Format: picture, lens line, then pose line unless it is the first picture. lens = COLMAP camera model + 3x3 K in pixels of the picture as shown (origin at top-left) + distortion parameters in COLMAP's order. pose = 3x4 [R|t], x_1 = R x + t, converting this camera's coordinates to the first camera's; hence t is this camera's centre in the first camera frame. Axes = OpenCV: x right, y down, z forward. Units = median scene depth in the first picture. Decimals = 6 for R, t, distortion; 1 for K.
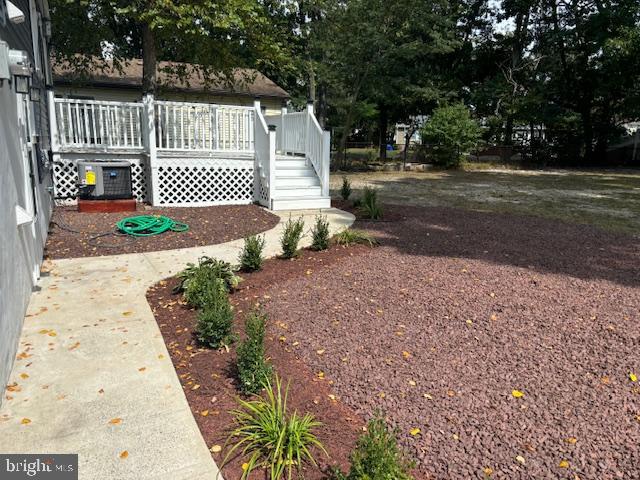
lens RADIAL K [[490.9, 0, 321.4], [0, 490.9, 244.2], [0, 0, 1]] dist [0.055753, -0.063535]
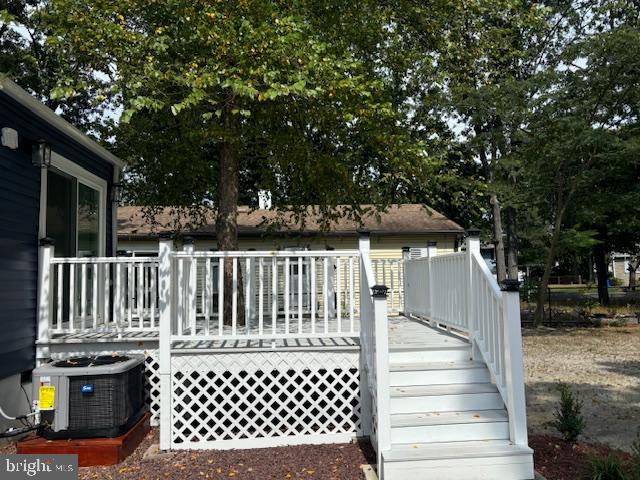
lens RADIAL K [[490.9, 0, 321.4], [0, 490.9, 244.2], [0, 0, 1]] dist [0.055753, -0.063535]
pose [[0.929584, -0.067368, -0.362402, 0.016369], [-0.034274, 0.963101, -0.266950, -0.140571], [0.367013, 0.260574, 0.892974, 0.509695]]
